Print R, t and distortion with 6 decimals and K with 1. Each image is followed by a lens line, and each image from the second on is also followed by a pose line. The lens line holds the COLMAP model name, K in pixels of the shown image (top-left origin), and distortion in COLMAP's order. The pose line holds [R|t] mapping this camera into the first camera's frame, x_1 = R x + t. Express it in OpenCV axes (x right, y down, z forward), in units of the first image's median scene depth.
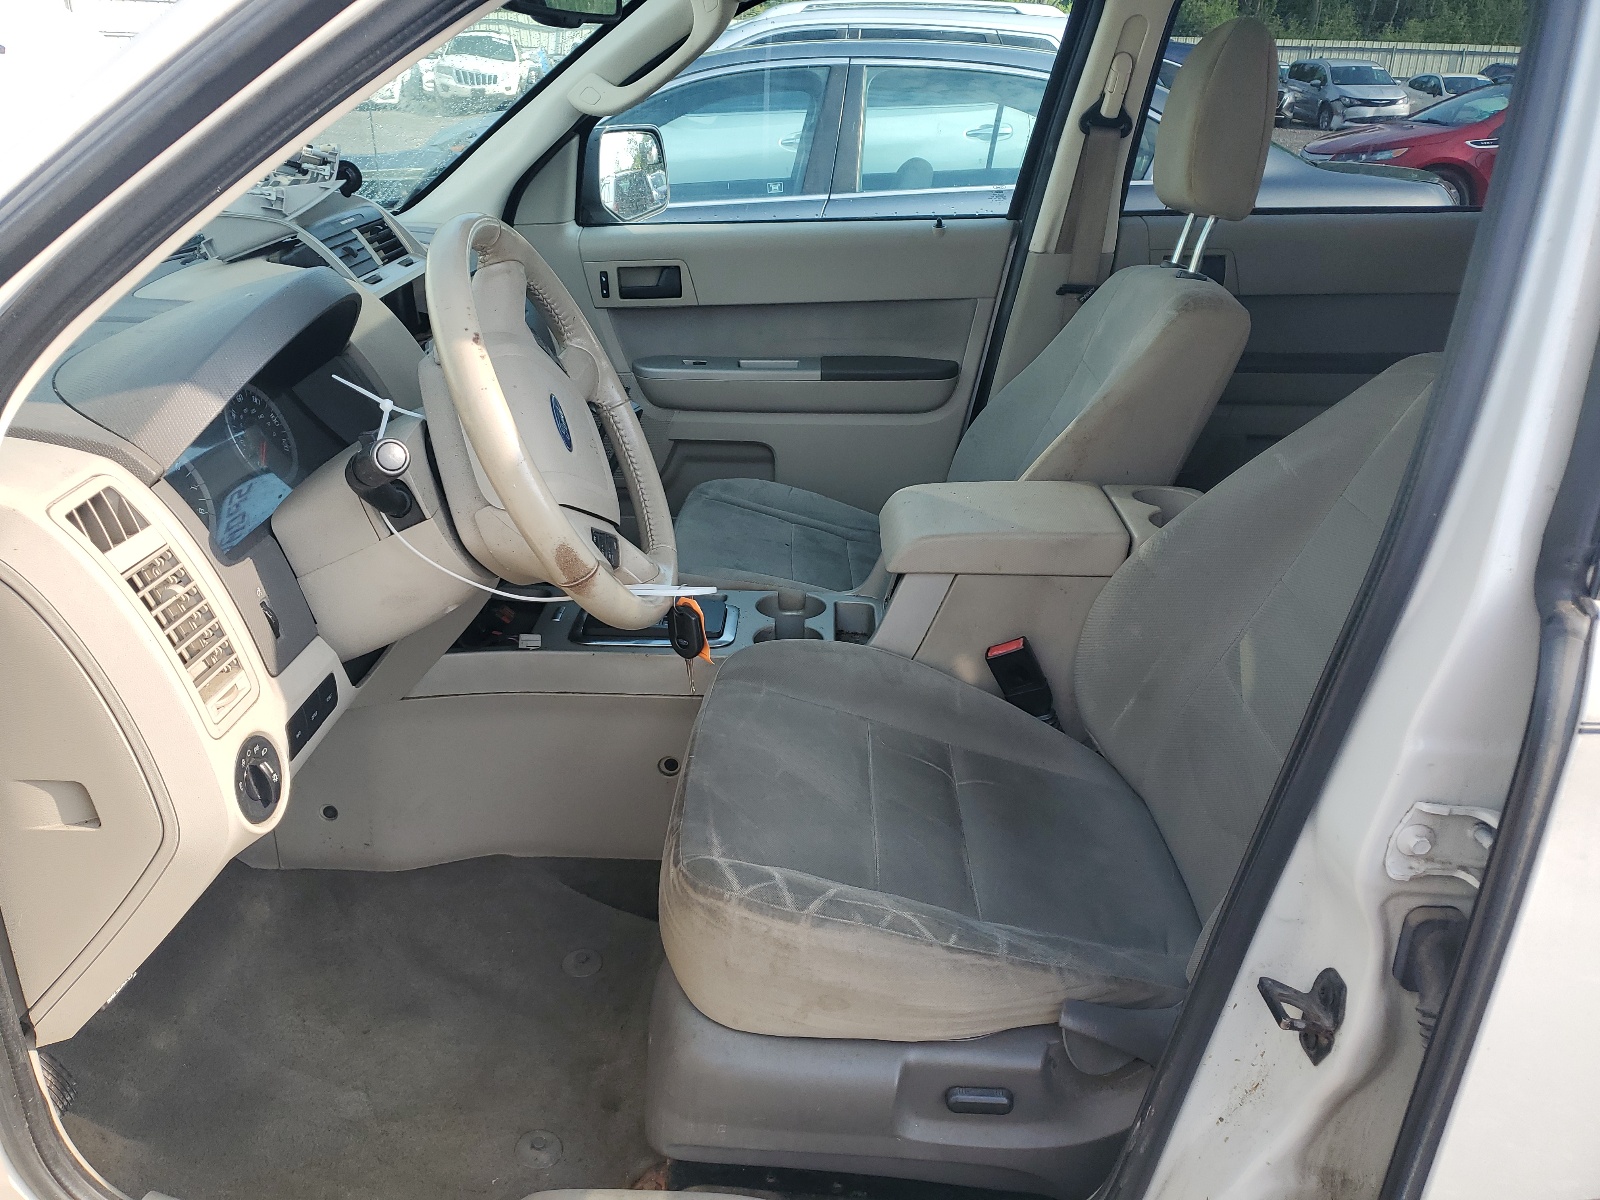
lens RADIAL K [[1206.1, 0, 800.0], [0, 1206.1, 600.0], [0, 0, 1]] dist [-0.006542, -0.000449]
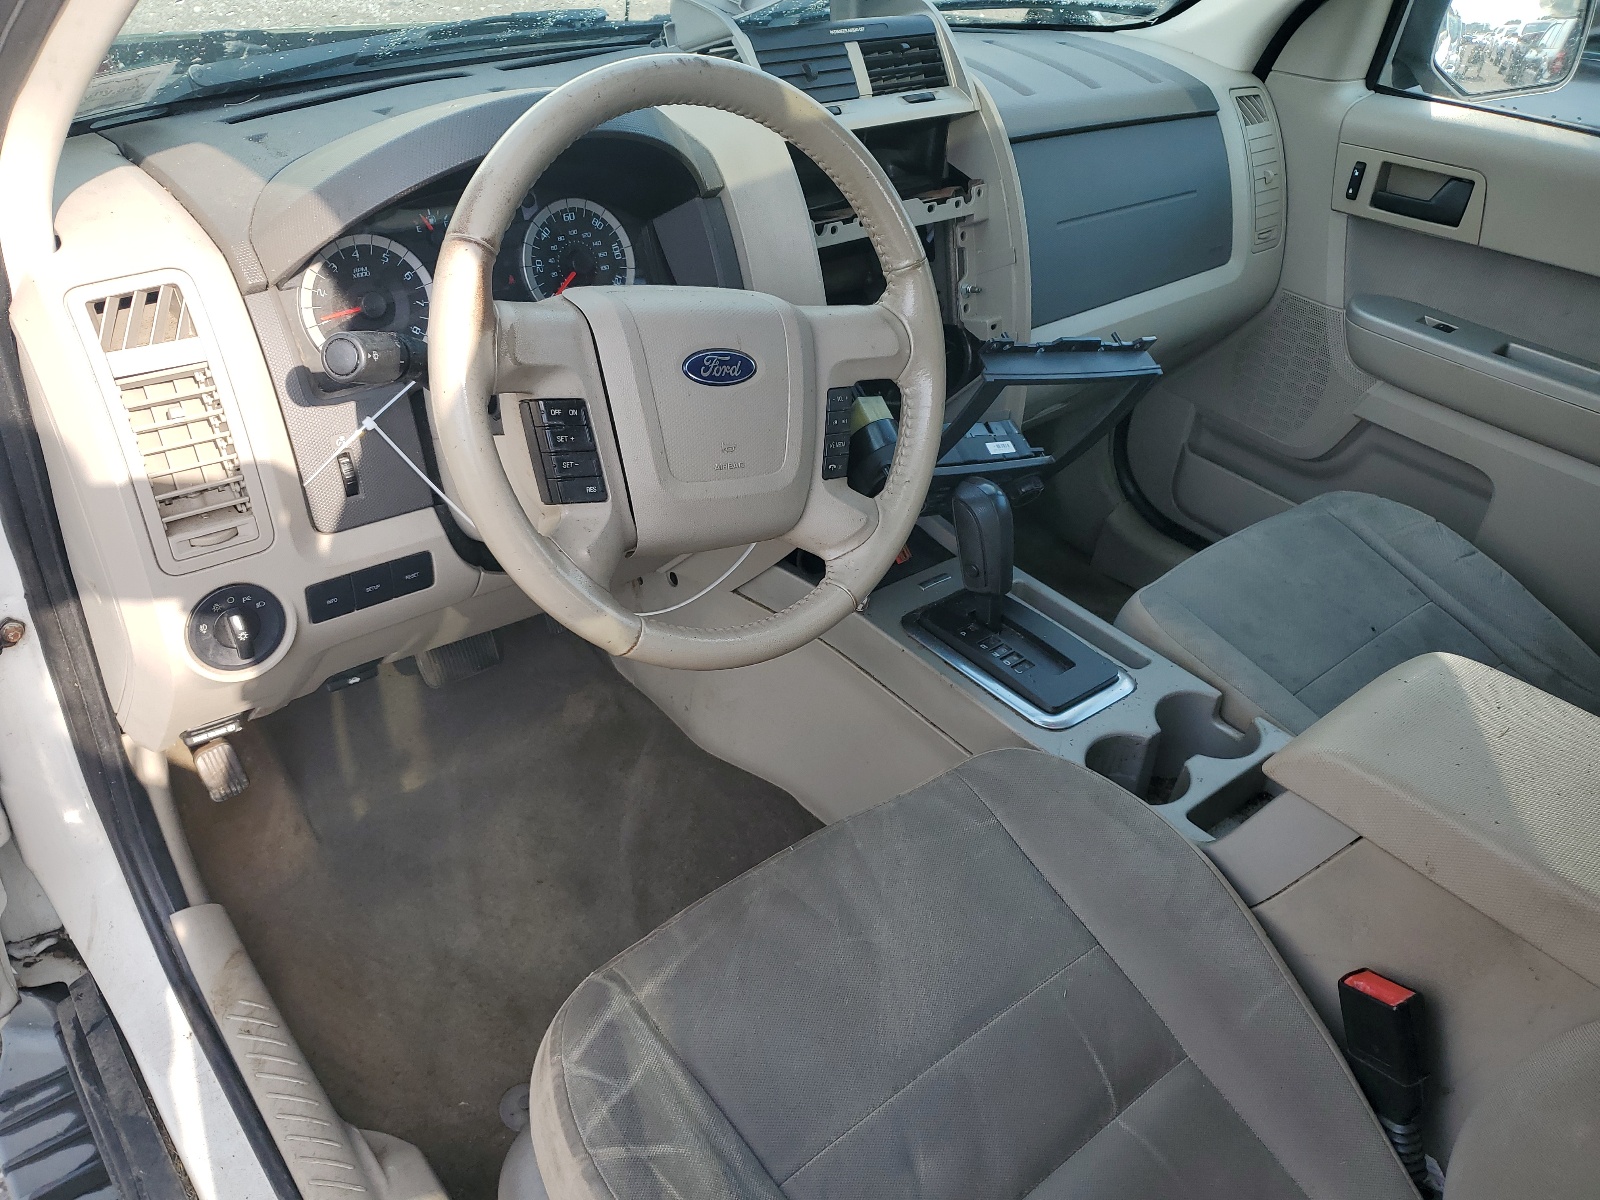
lens RADIAL K [[1235.9, 0, 800.0], [0, 1235.9, 600.0], [0, 0, 1]] dist [-0.001659, 0.001635]
pose [[0.655351, 0.462361, -0.597275, 0.172980], [-0.364181, 0.886191, 0.286424, -0.131742], [0.661731, 0.029808, 0.749149, 0.243780]]
